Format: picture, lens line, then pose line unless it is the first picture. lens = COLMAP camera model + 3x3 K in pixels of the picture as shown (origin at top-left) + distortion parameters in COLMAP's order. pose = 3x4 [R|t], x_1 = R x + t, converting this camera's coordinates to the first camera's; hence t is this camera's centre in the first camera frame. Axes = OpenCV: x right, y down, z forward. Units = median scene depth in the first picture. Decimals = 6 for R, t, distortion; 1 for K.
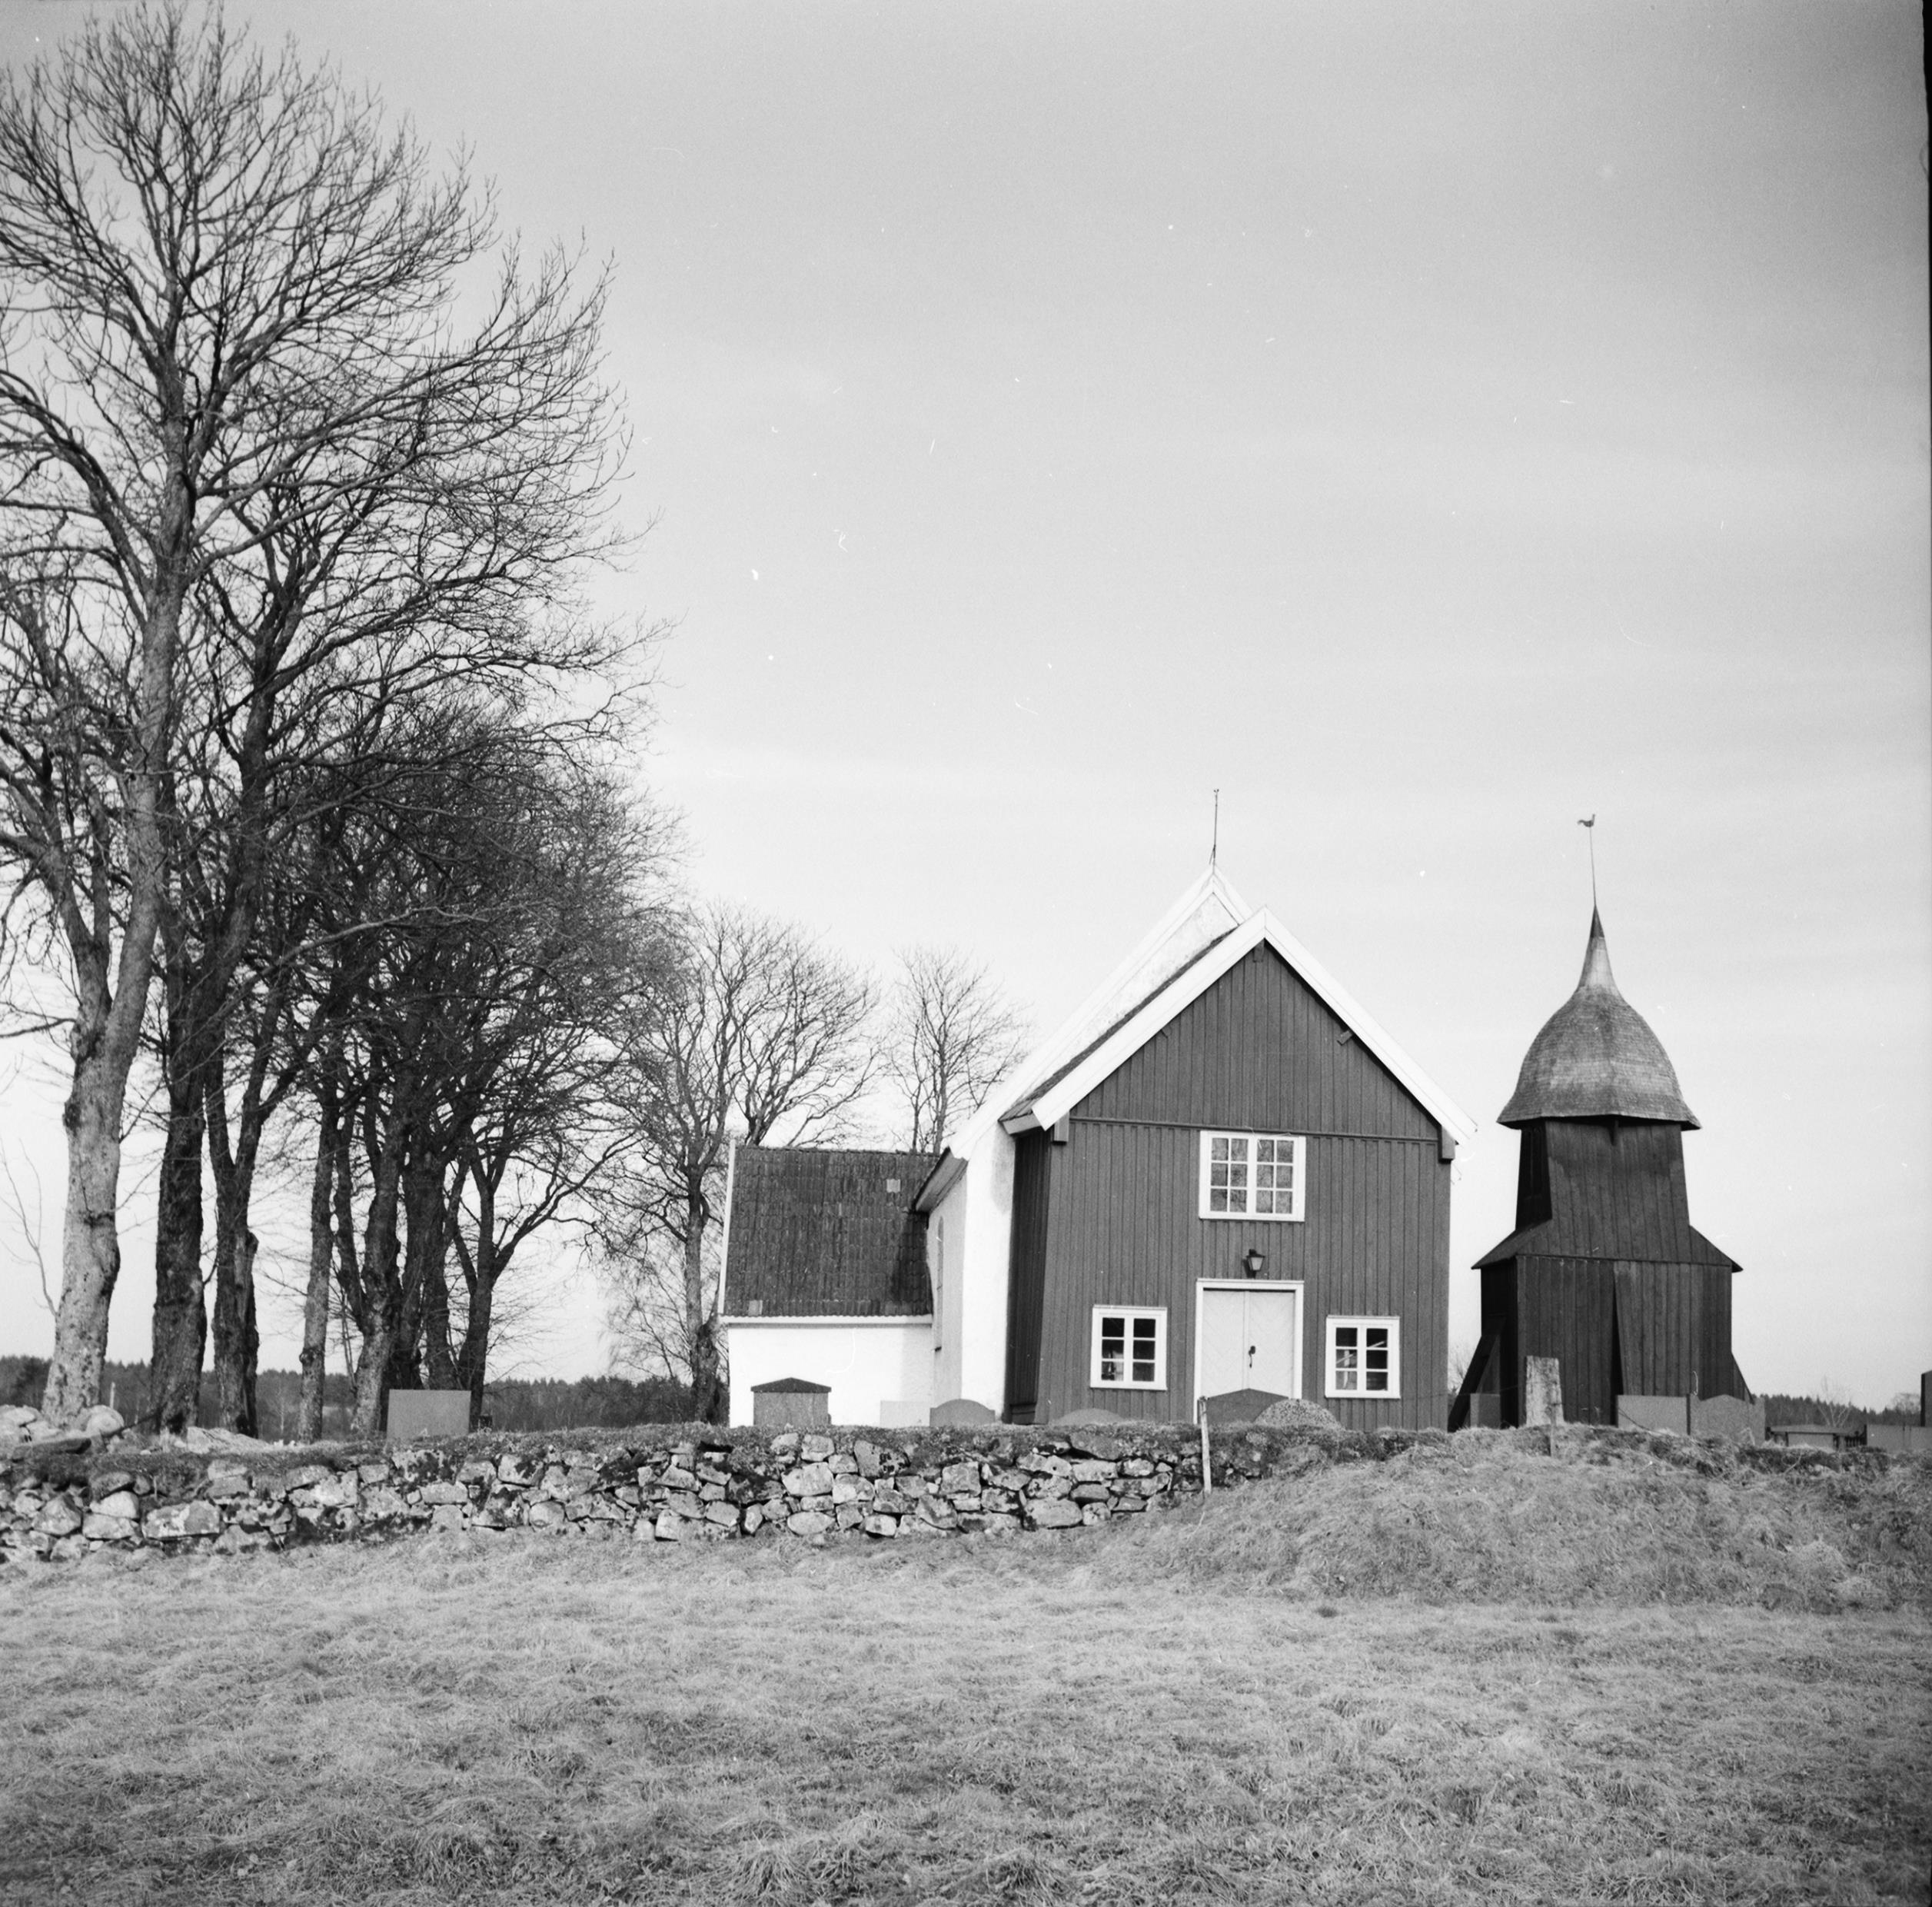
lens RADIAL K [[2707.4, 0, 966.0], [0, 2707.4, 953.5], [0, 0, 1]] dist [-0.091945, 0.143438]
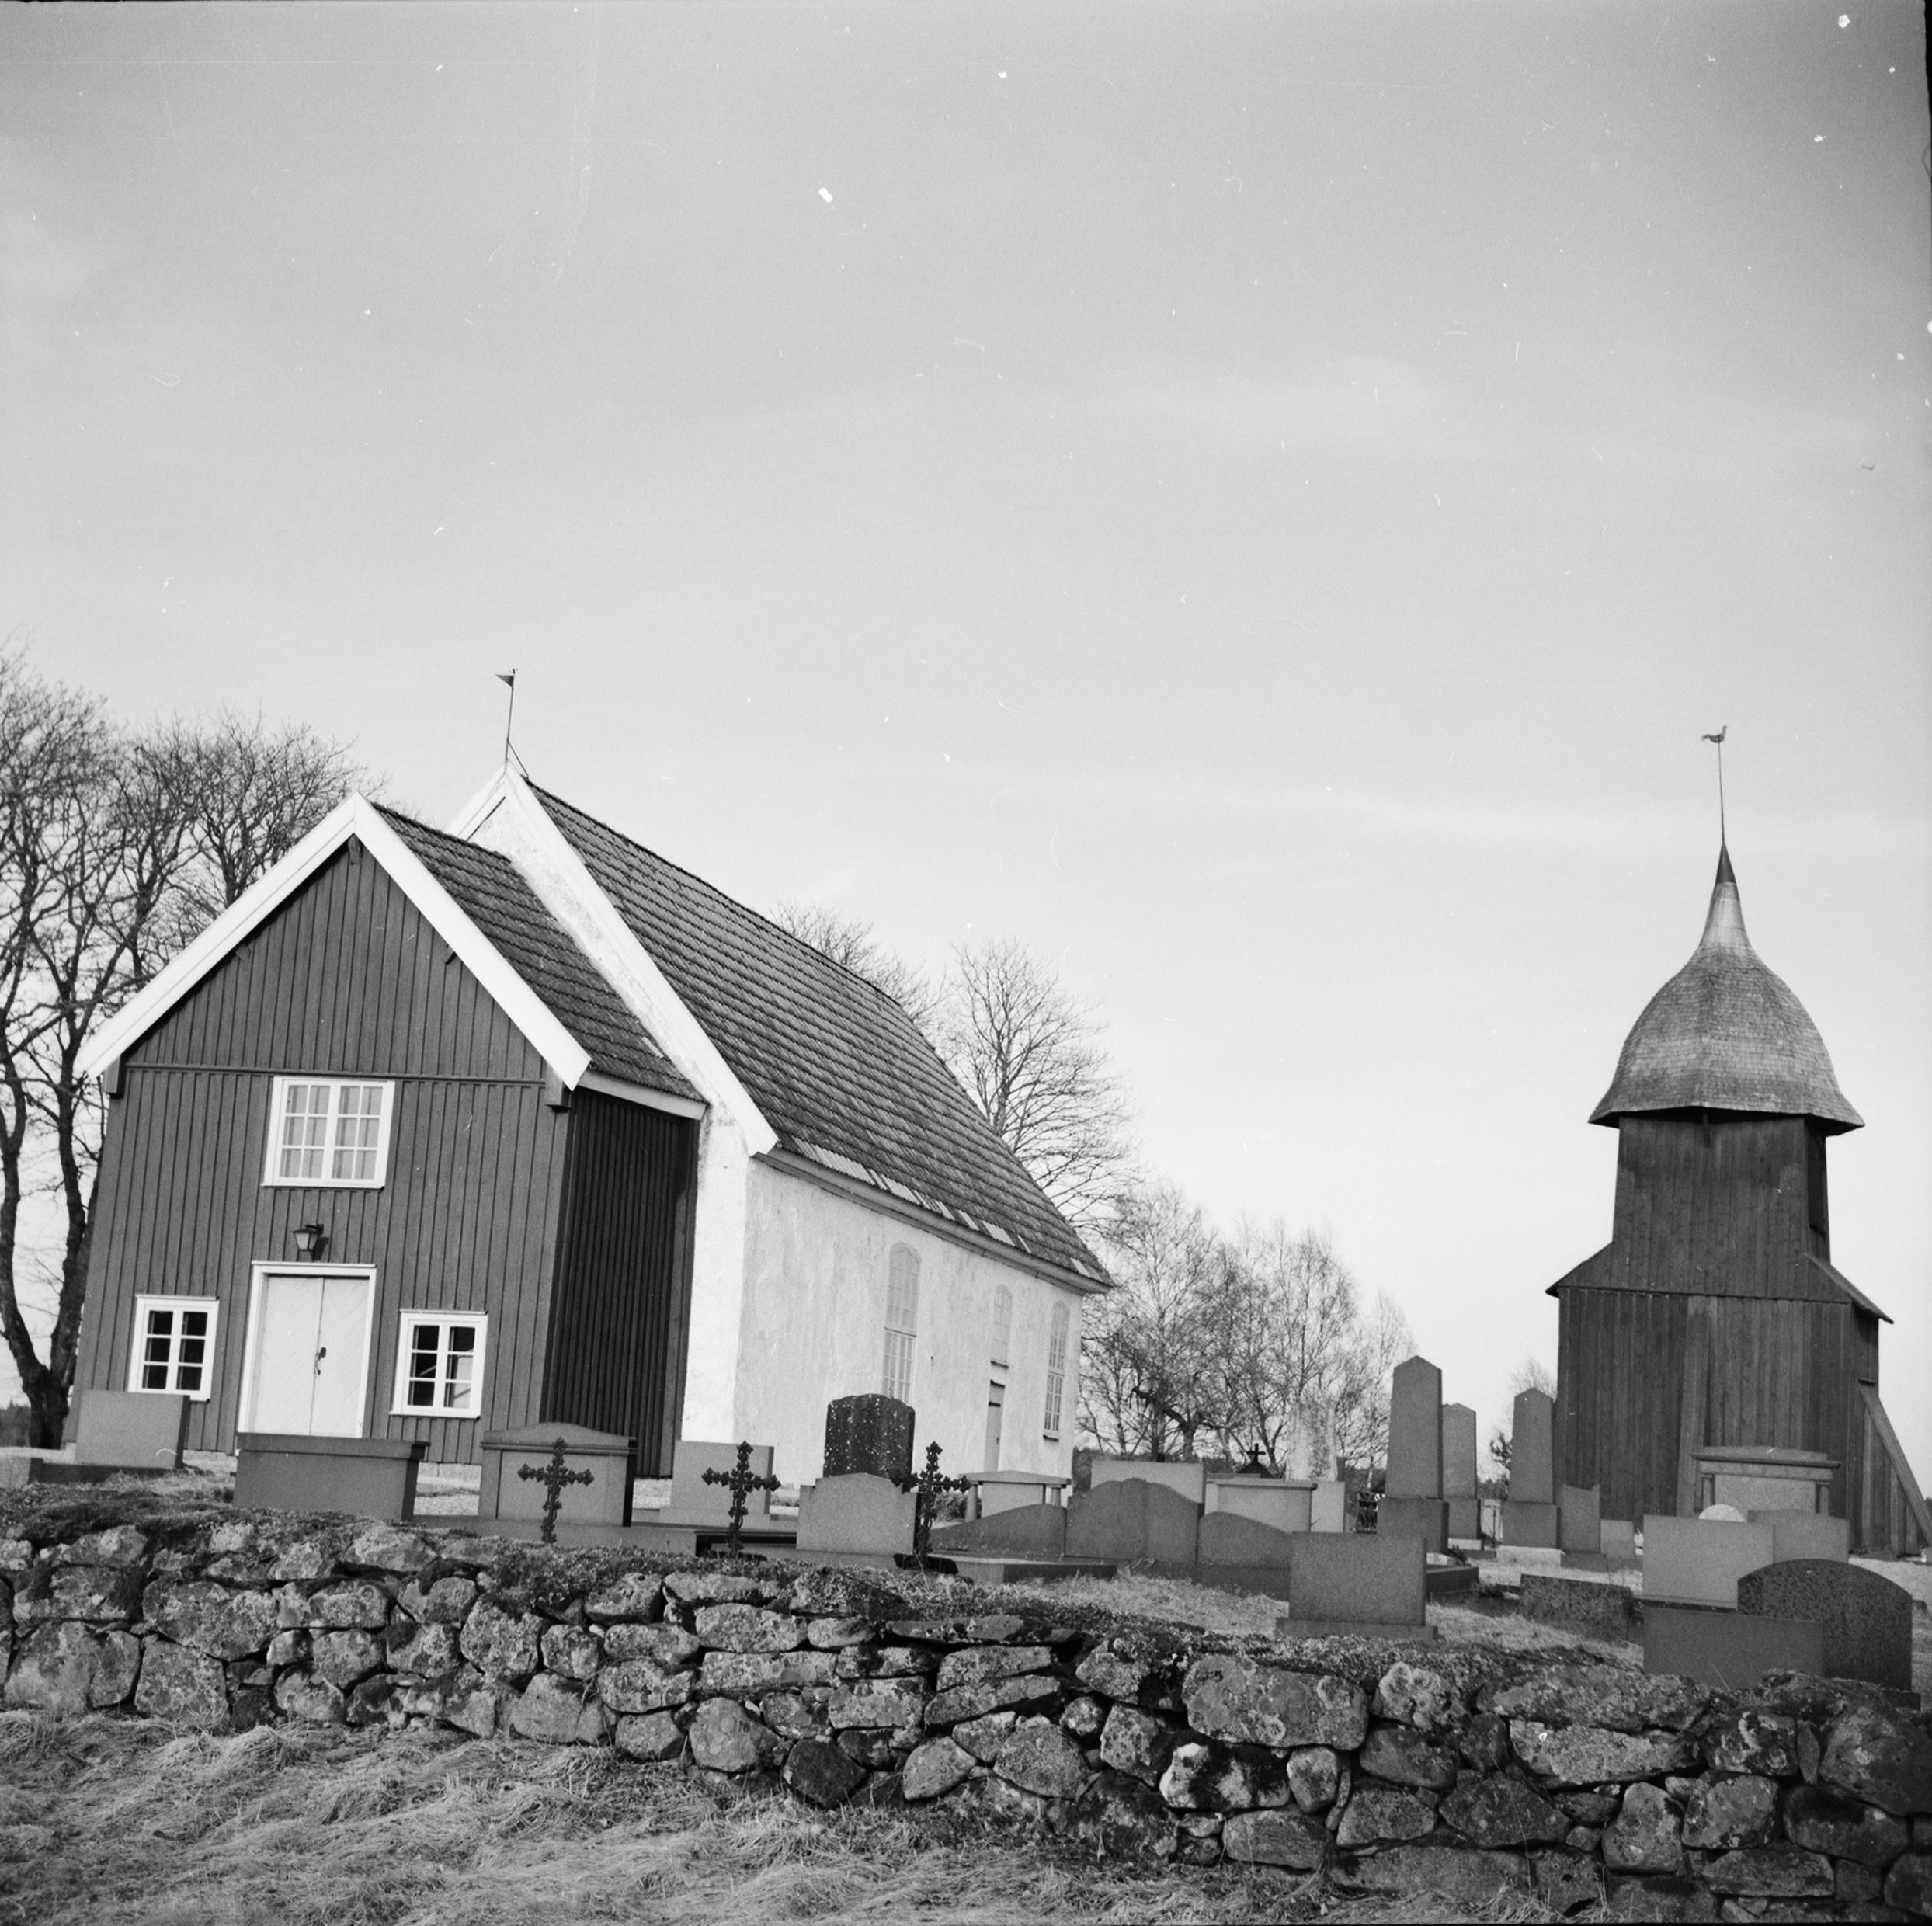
lens RADIAL K [[2764.8, 0, 891.5], [0, 2764.8, 965.5], [0, 0, 1]] dist [0.000780, -0.139689]
pose [[0.925908, -0.046644, -0.374858, 0.562845], [0.035874, 0.998720, -0.035662, 0.068355], [0.376042, 0.019572, 0.926396, 0.312543]]
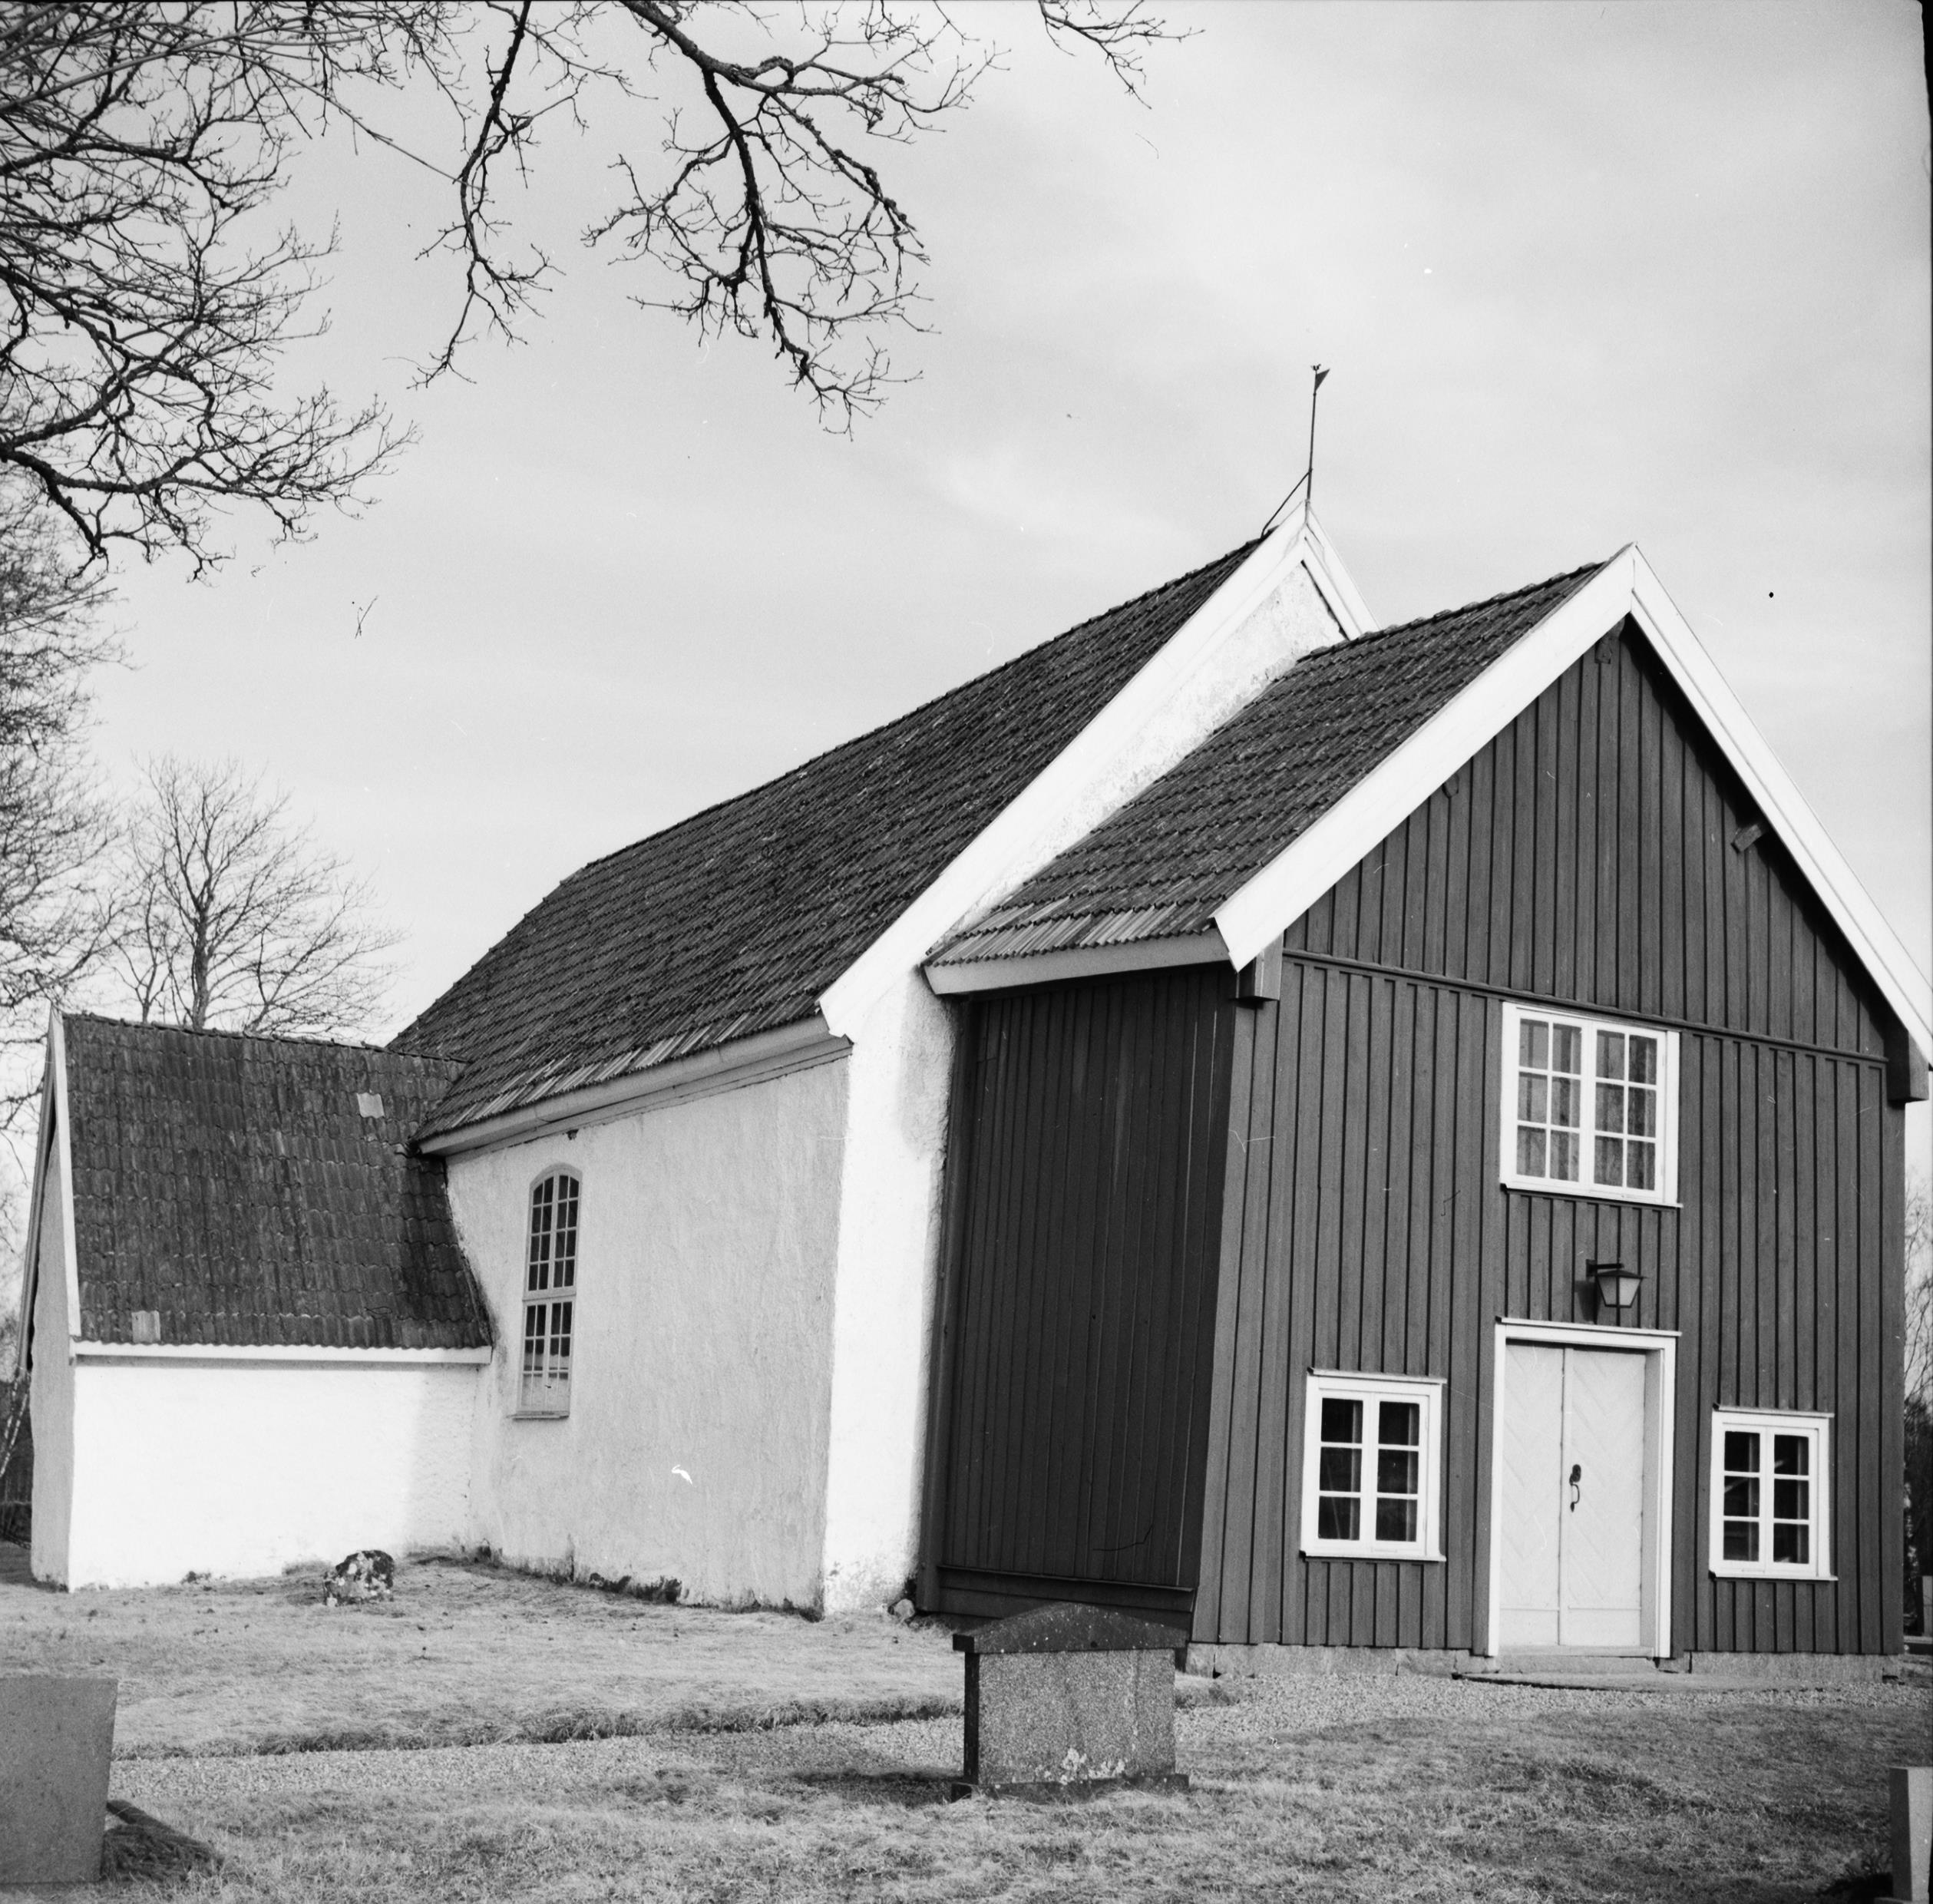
lens RADIAL K [[2753.3, 0, 964.2], [0, 2753.3, 1078.8], [0, 0, 1]] dist [0.113050, 0.026000]
pose [[0.915984, 0.068769, 0.395278, -0.185741], [-0.087133, 0.995784, 0.028671, 0.073264], [-0.391640, -0.060704, 0.918114, 0.598793]]
